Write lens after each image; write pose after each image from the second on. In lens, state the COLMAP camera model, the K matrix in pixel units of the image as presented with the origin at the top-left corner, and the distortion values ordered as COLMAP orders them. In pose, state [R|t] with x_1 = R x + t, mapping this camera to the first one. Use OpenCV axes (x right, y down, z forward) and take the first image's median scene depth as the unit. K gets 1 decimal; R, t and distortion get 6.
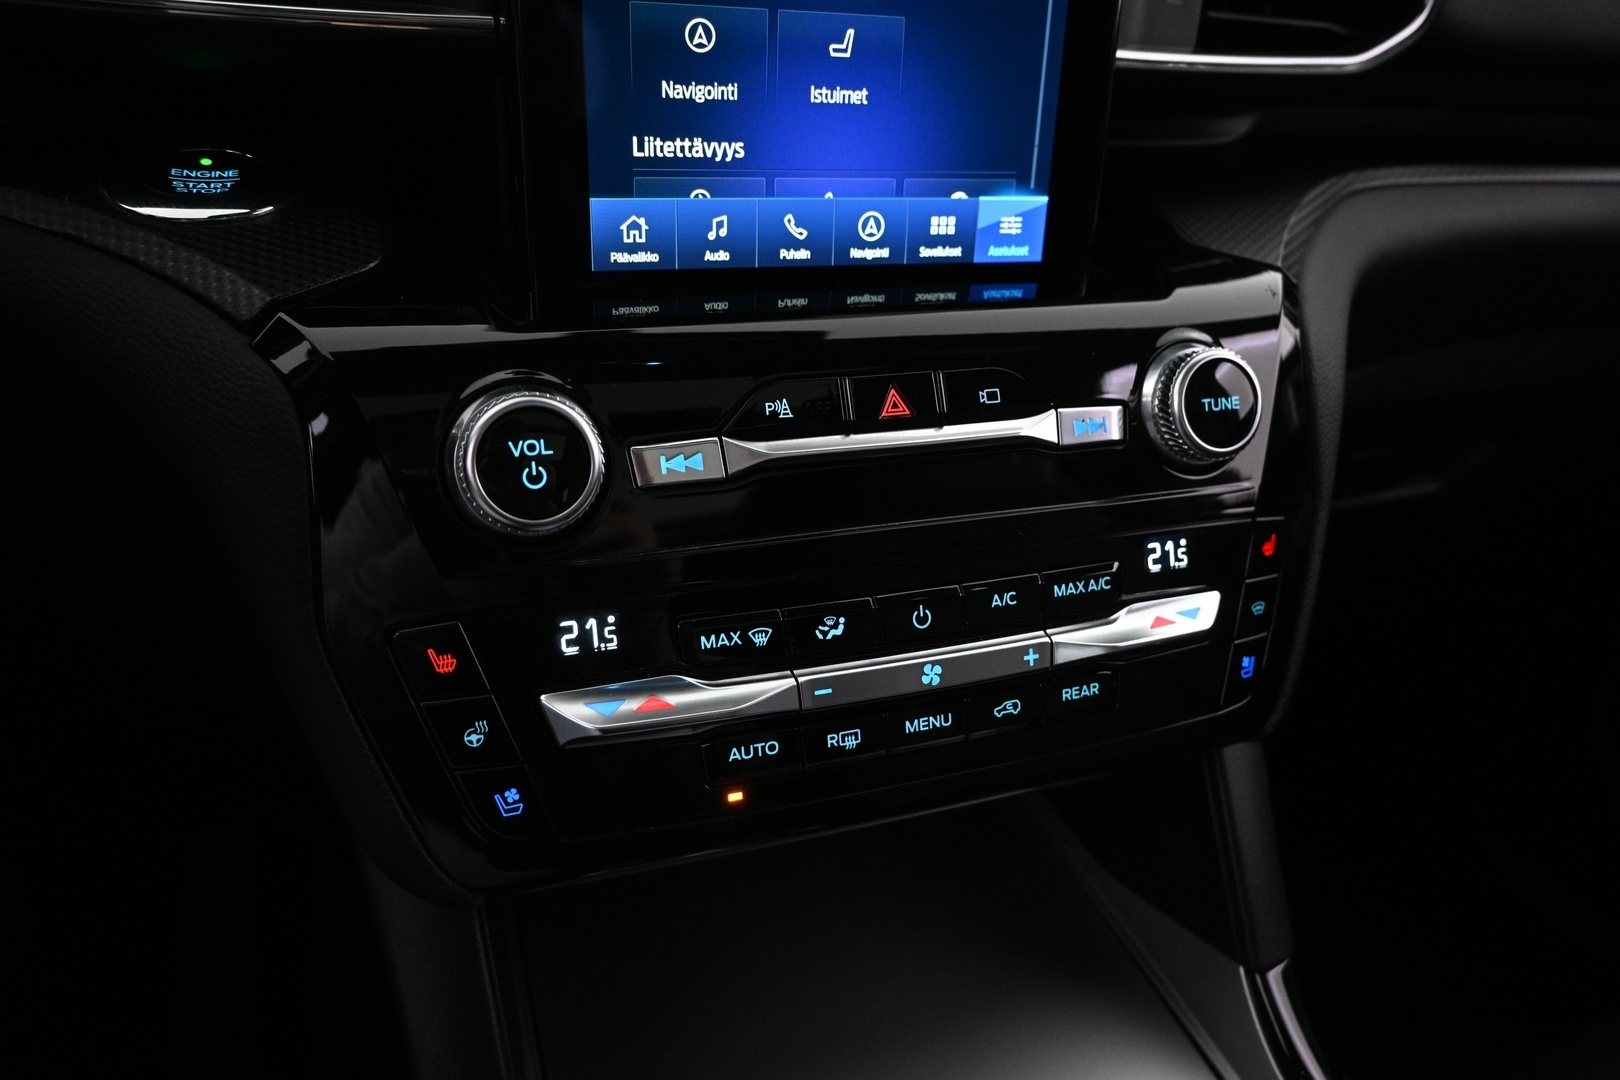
lens RADIAL K [[1154.6, 0, 810.7], [0, 1154.6, 545.8], [0, 0, 1]] dist [-0.009130, 0.007458]
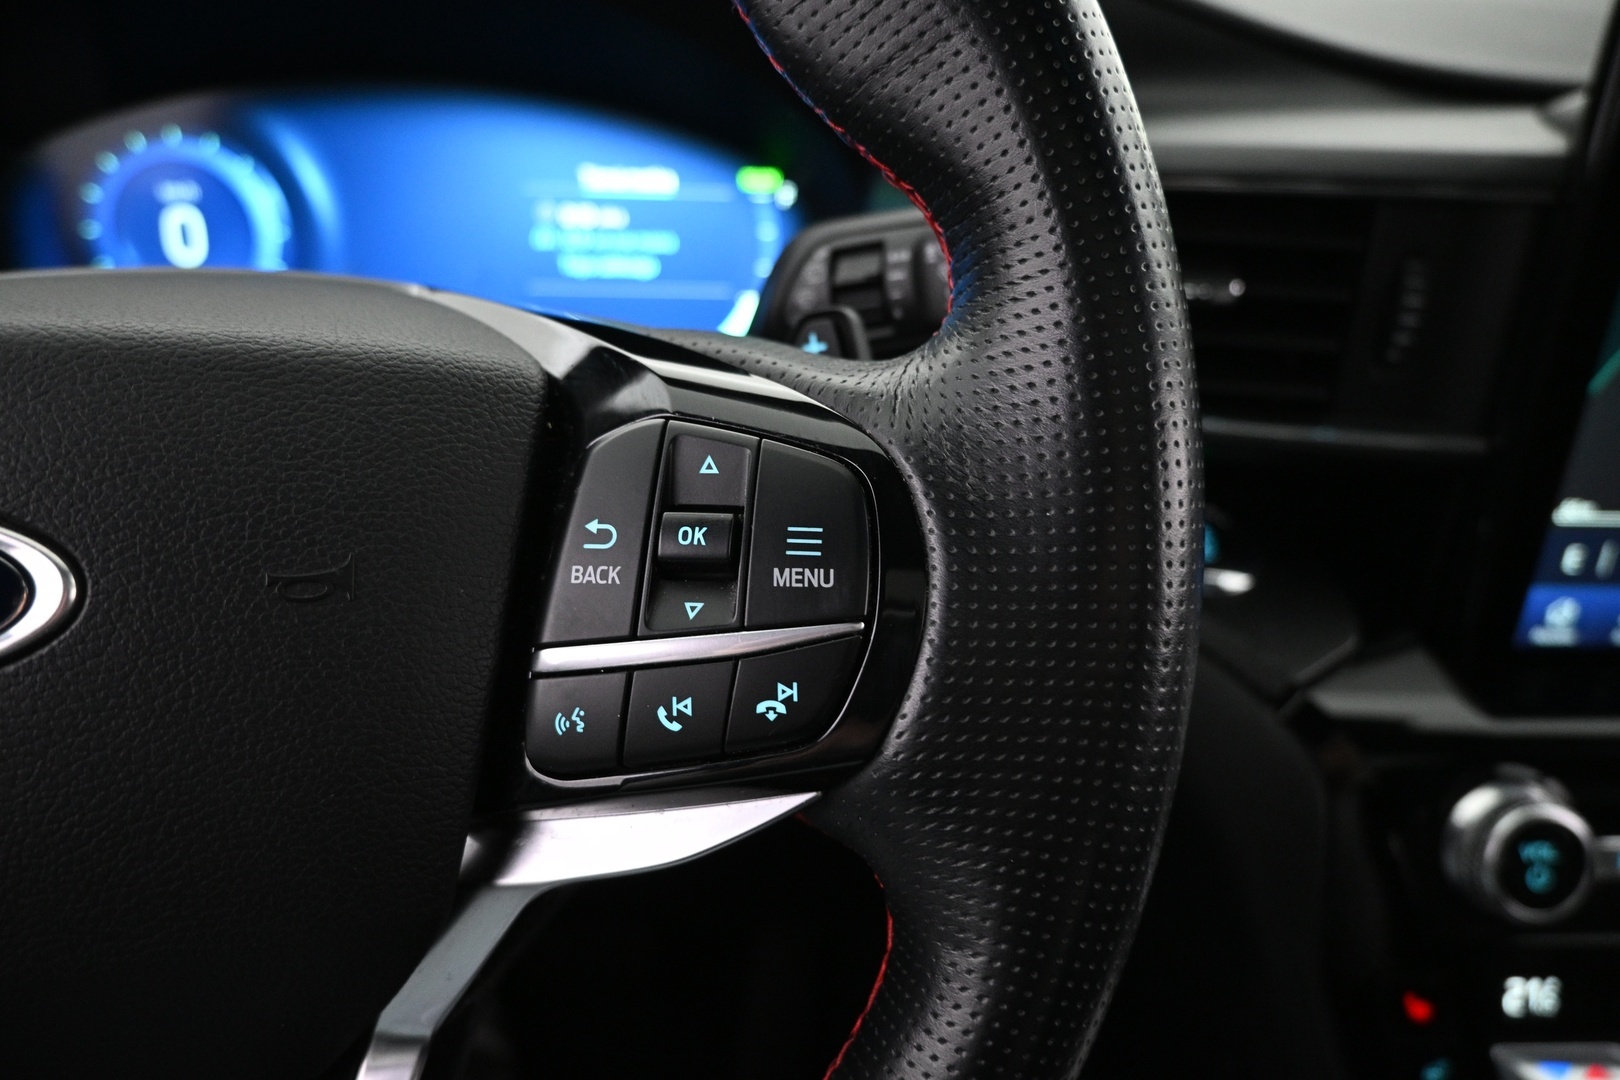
lens RADIAL K [[1113.5, 0, 808.8], [0, 1113.5, 537.8], [0, 0, 1]] dist [-0.000502, 0.008926]
pose [[0.957152, 0.109235, -0.268195, -0.536879], [-0.112264, 0.993670, 0.004064, -0.255313], [0.266941, 0.026219, 0.963356, -0.222313]]
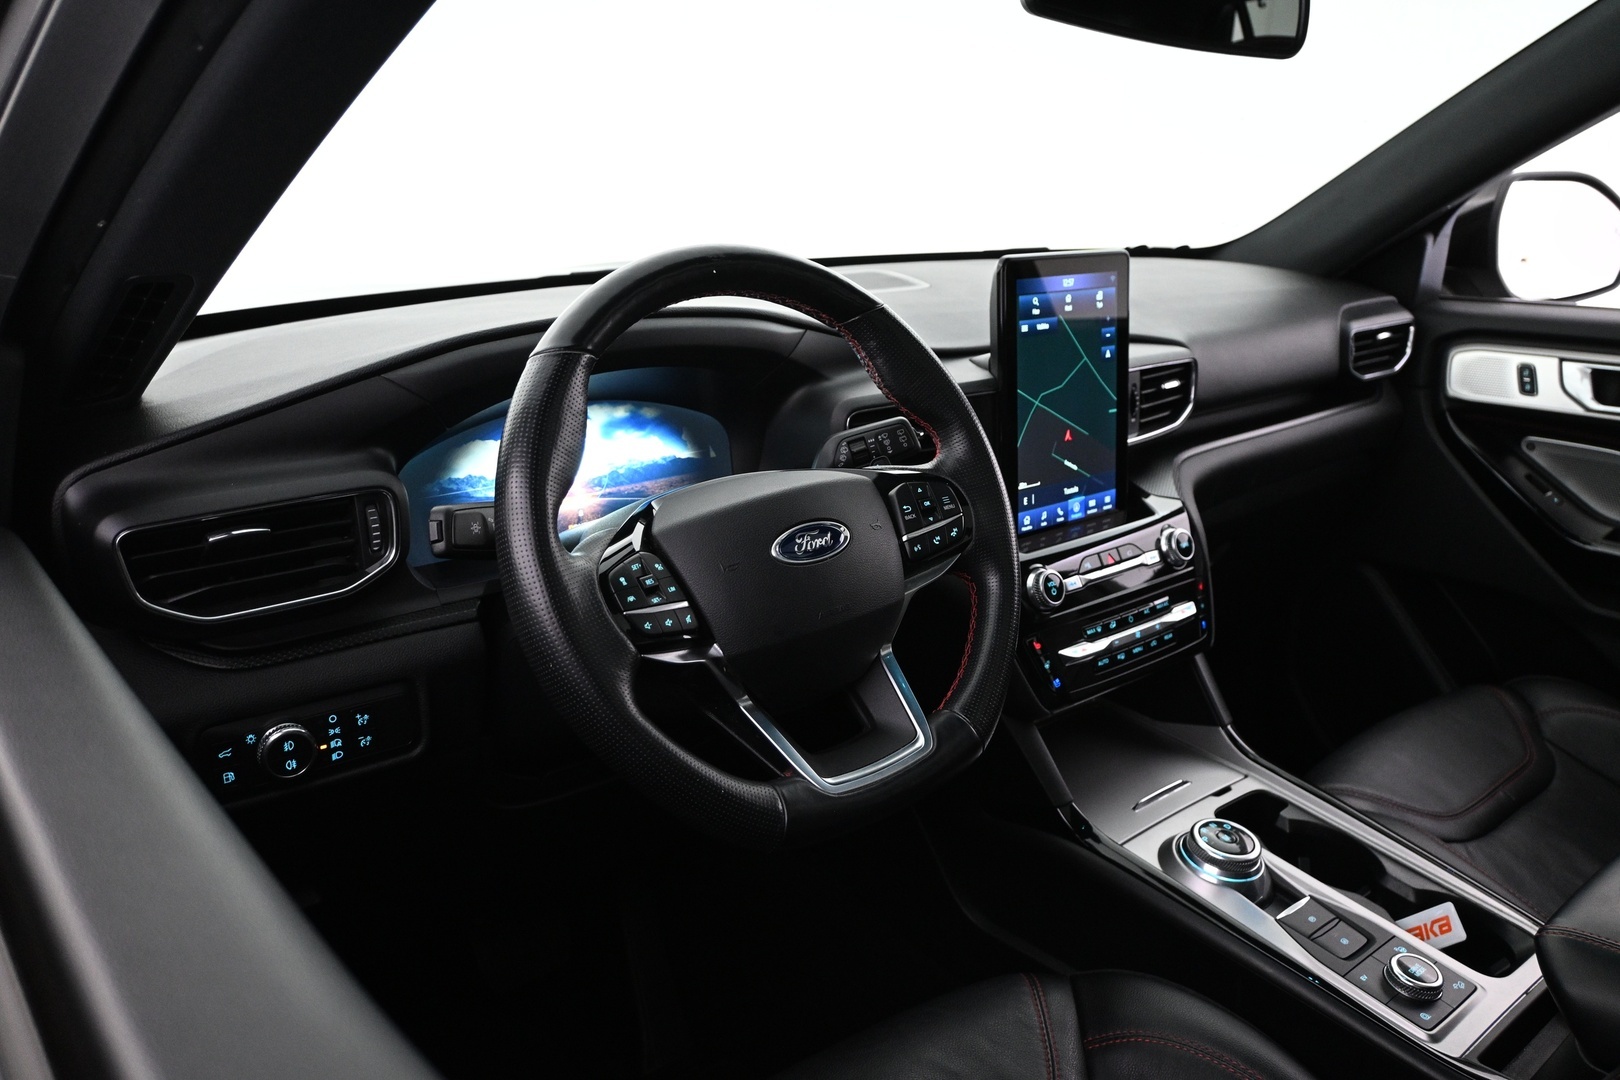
lens RADIAL K [[1333.5, 0, 818.7], [0, 1333.5, 544.1], [0, 0, 1]] dist [-0.007319, 0.001369]
pose [[0.937867, -0.148305, 0.313704, -1.831276], [0.192734, 0.974424, -0.115546, 0.115366], [-0.288545, 0.168828, 0.942464, -2.313619]]
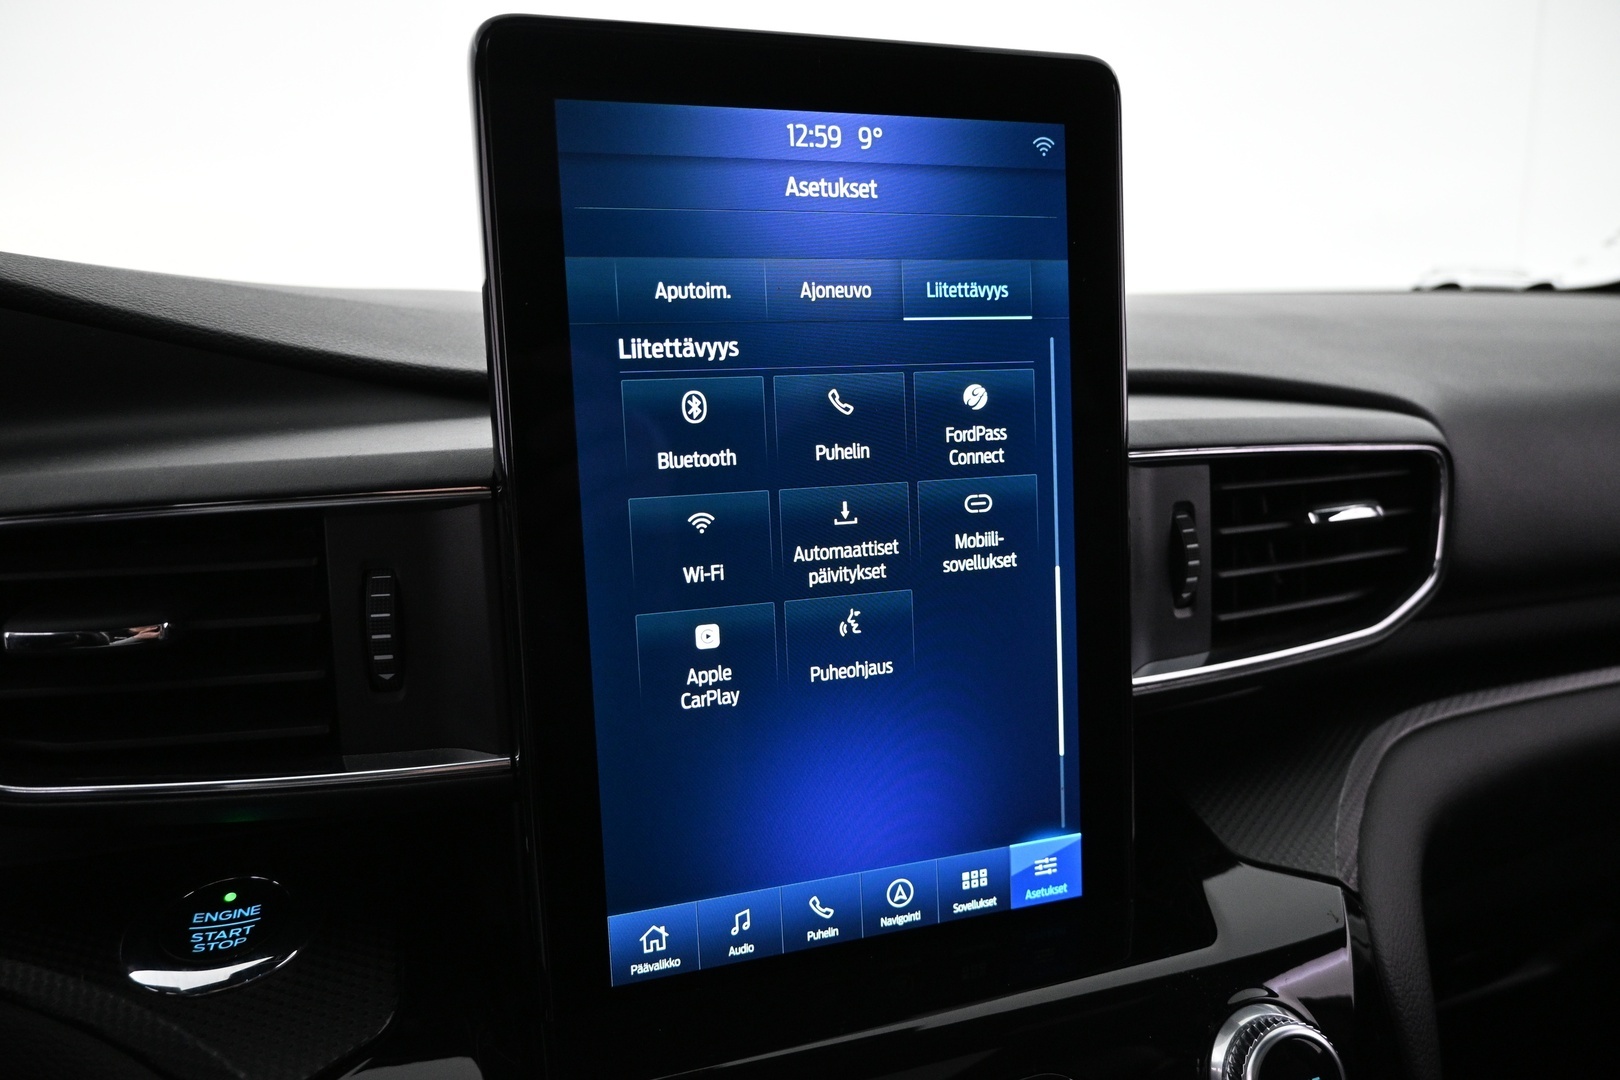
lens RADIAL K [[1113.5, 0, 813.5], [0, 1113.5, 542.5], [0, 0, 1]] dist [-0.000502, 0.008926]
pose [[0.995886, -0.074564, -0.051497, 0.051130], [0.057125, 0.957720, -0.281973, -0.304543], [0.070345, 0.277871, 0.958039, 0.016719]]
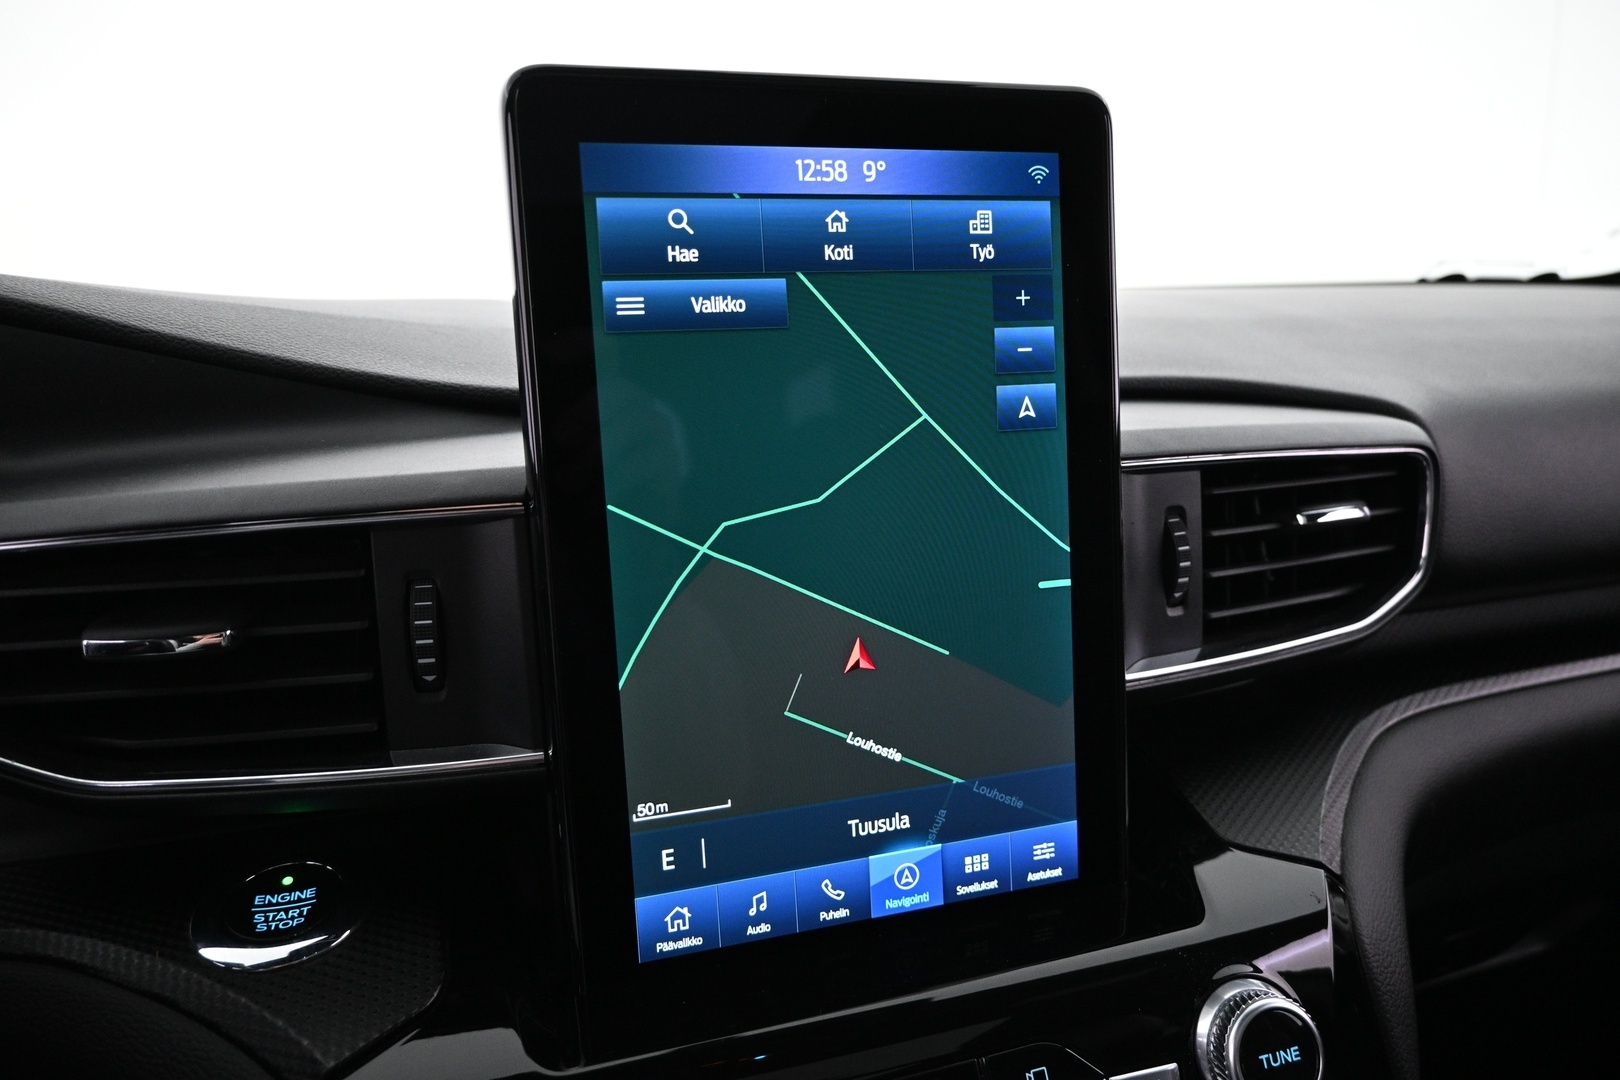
lens RADIAL K [[1113.5, 0, 813.7], [0, 1113.5, 543.4], [0, 0, 1]] dist [-0.000502, 0.008926]
pose [[0.994447, -0.080029, -0.068343, 0.062903], [0.058992, 0.961685, -0.267735, -0.306901], [0.087151, 0.262217, 0.961066, -0.050044]]
